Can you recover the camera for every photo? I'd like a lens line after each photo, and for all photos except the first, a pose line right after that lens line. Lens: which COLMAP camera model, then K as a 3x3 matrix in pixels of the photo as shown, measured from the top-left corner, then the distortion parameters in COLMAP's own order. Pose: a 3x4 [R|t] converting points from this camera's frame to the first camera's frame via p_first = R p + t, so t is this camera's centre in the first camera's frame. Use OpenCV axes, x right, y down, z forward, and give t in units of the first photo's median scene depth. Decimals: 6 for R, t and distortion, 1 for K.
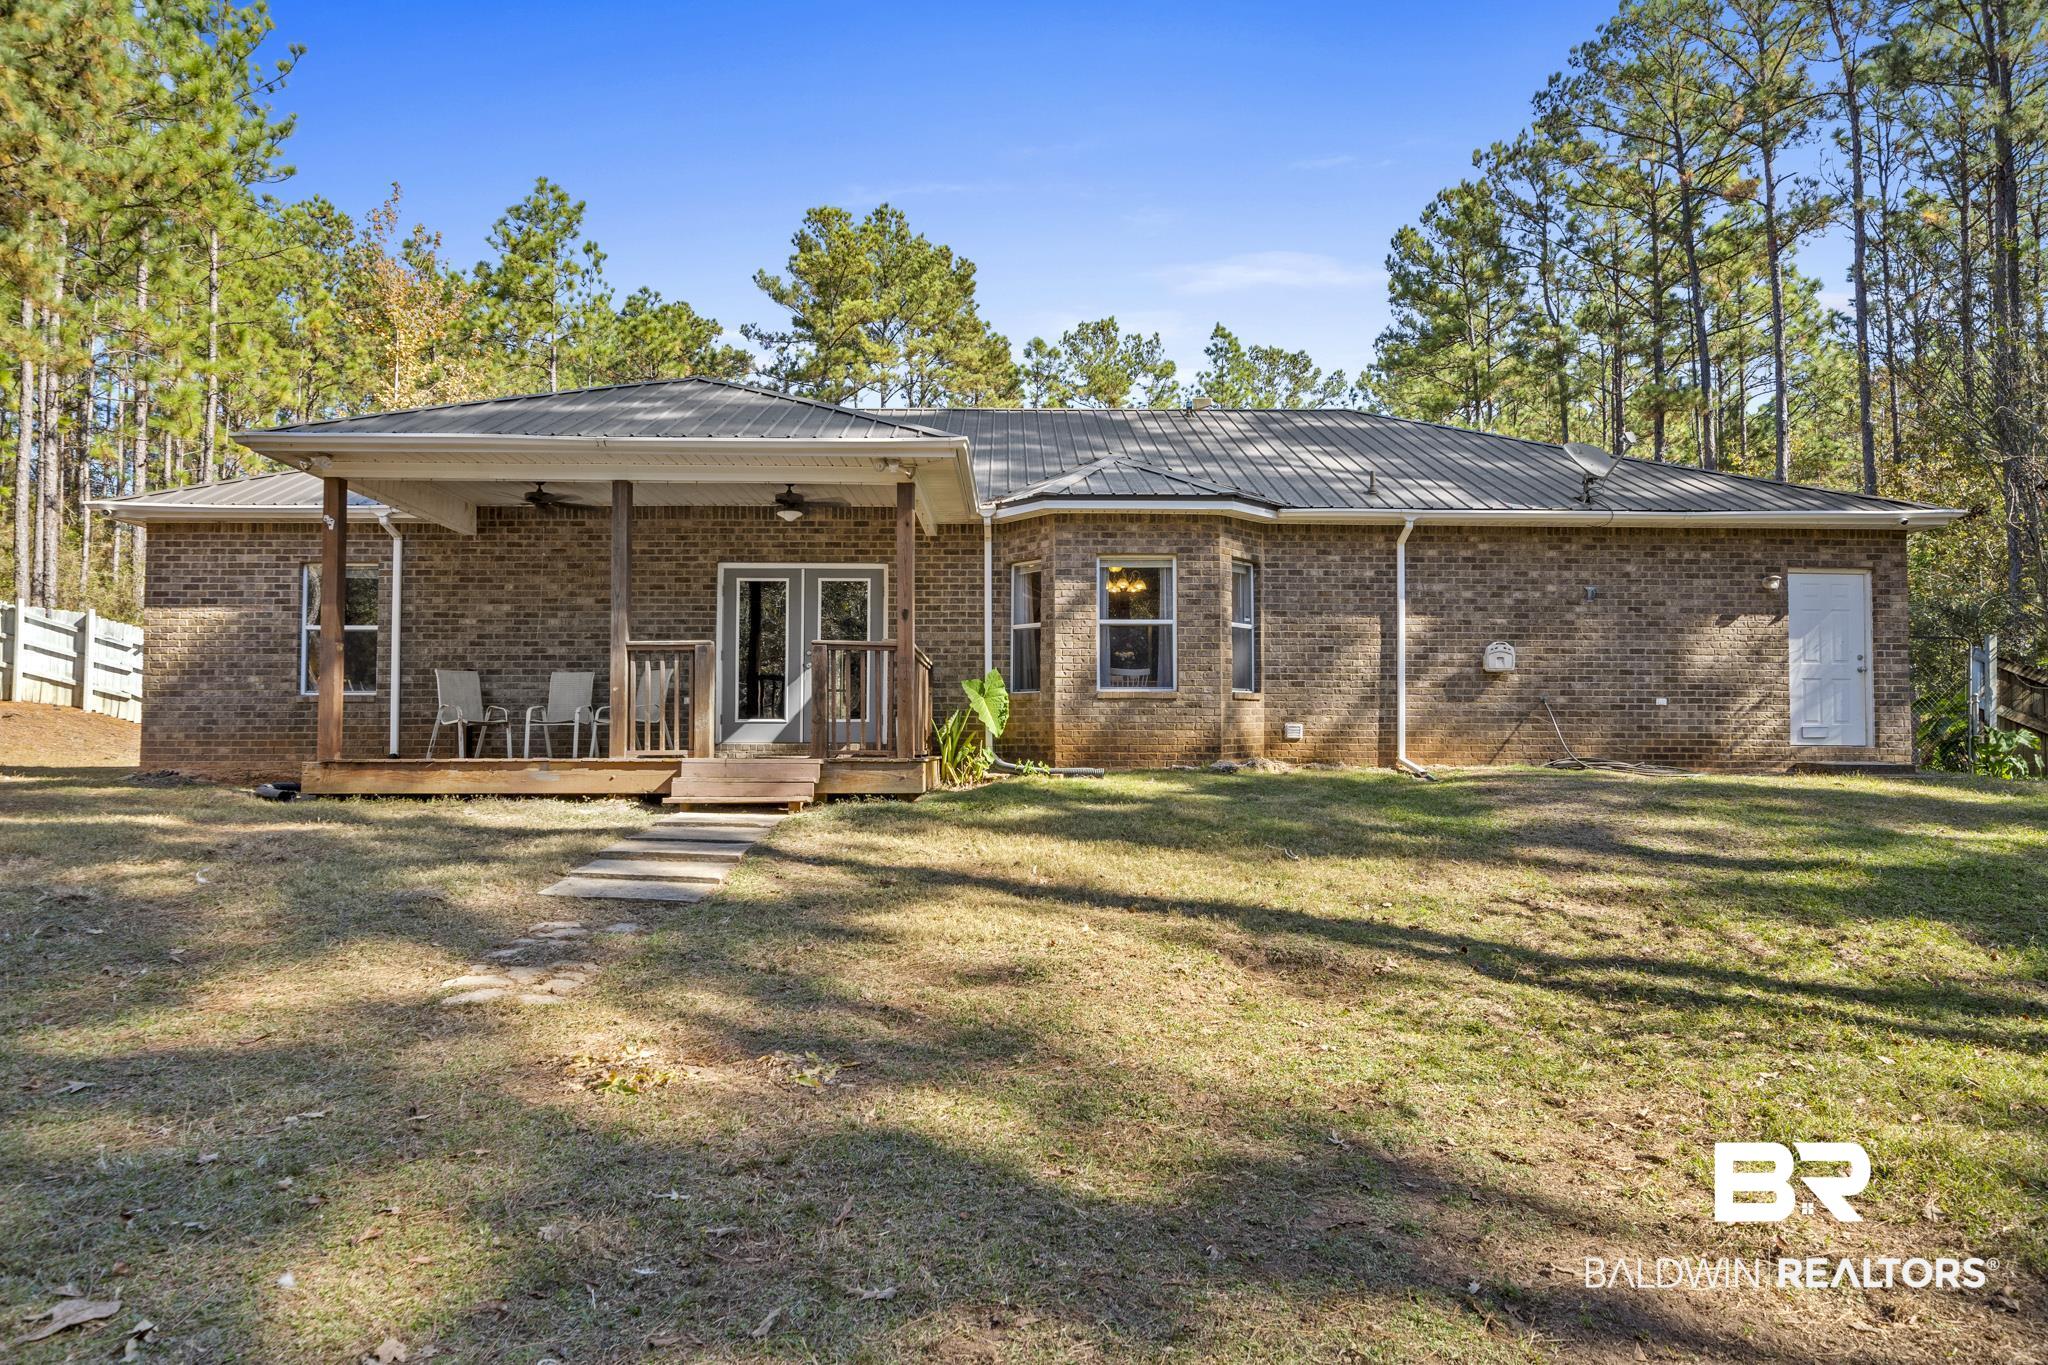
lens RADIAL K [[1148.1, 0, 1023.0], [0, 1148.1, 692.0], [0, 0, 1]] dist [-0.000720, -0.002353]
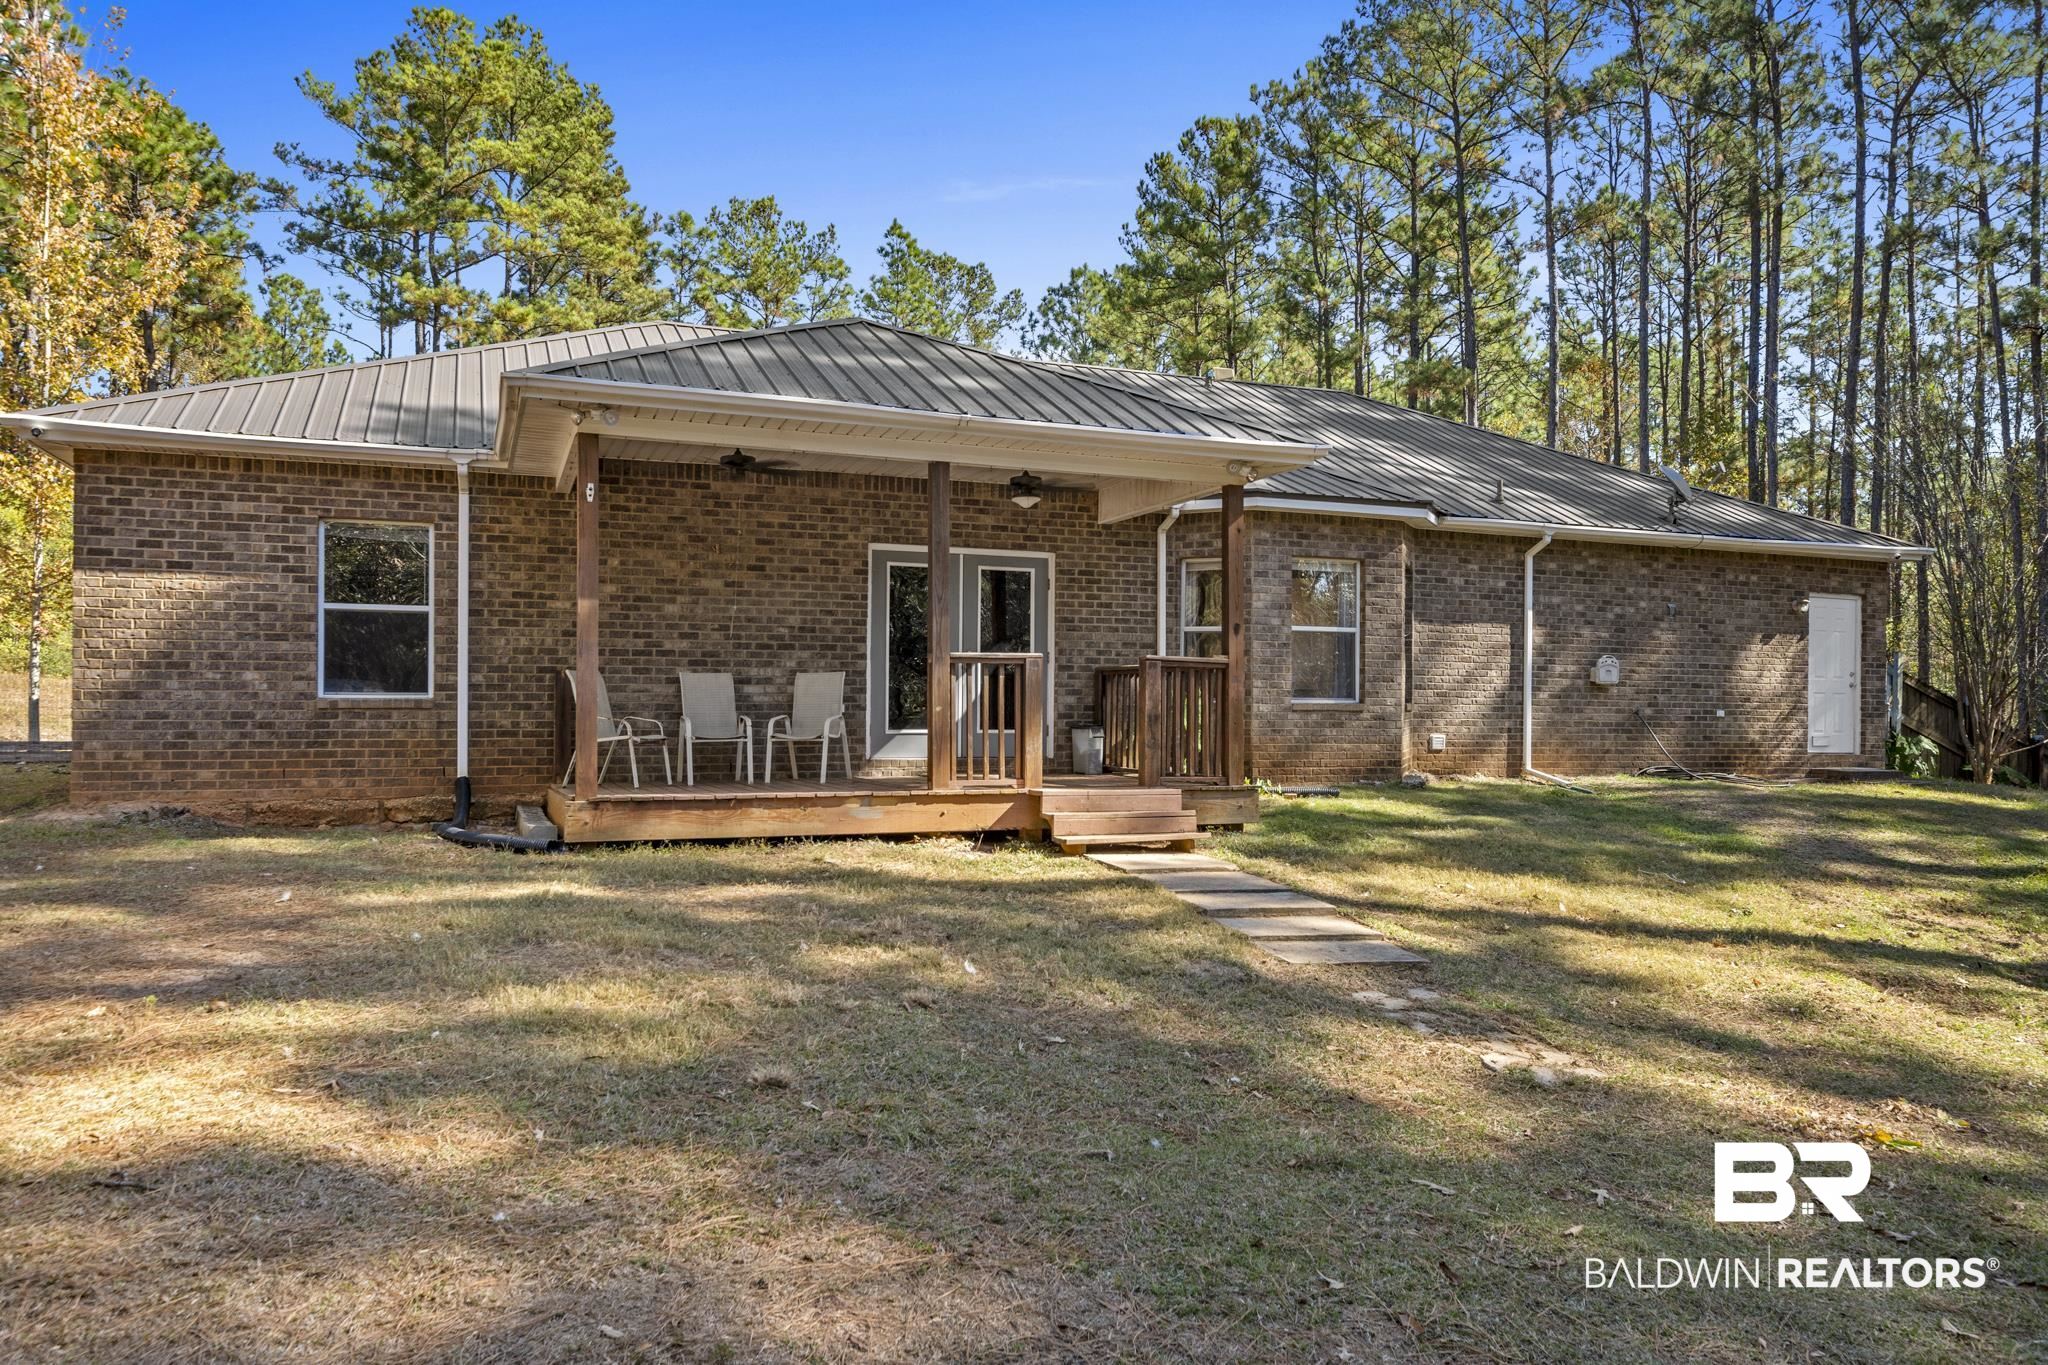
lens RADIAL K [[1390.3, 0, 1023.7], [0, 1390.3, 681.3], [0, 0, 1]] dist [-0.006062, 0.001619]
pose [[0.937376, 0.012172, 0.348105, -0.507434], [-0.020862, 0.999557, 0.021226, -0.035611], [-0.347693, -0.027159, 0.937215, 0.010418]]
